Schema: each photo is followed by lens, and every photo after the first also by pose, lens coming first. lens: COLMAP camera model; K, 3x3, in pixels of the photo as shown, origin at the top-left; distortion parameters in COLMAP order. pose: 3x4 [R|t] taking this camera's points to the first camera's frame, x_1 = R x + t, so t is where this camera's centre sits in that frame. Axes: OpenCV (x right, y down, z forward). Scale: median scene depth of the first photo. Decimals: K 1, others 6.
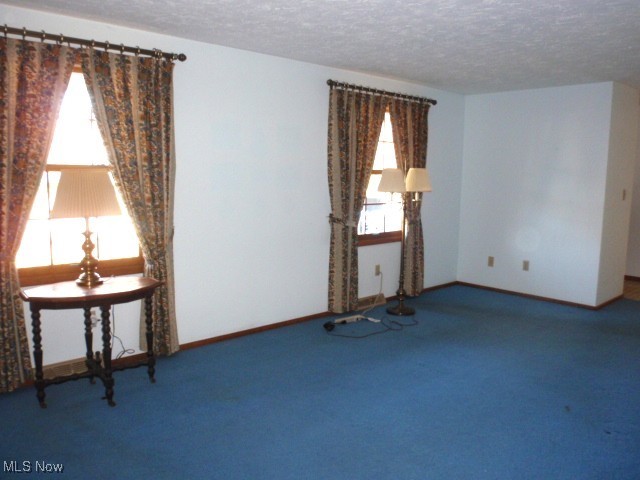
lens RADIAL K [[519.7, 0, 323.3], [0, 519.7, 240.8], [0, 0, 1]] dist [-0.093971, 0.056007]
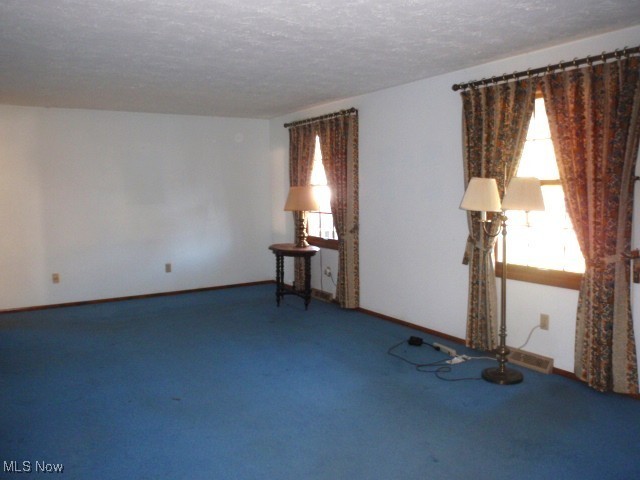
lens RADIAL K [[519.7, 0, 323.3], [0, 519.7, 240.8], [0, 0, 1]] dist [-0.093971, 0.056007]
pose [[-0.175460, 0.095329, -0.979860, 0.856771], [-0.109442, 0.987243, 0.115645, -0.103109], [0.978384, 0.127529, -0.162789, 0.835373]]
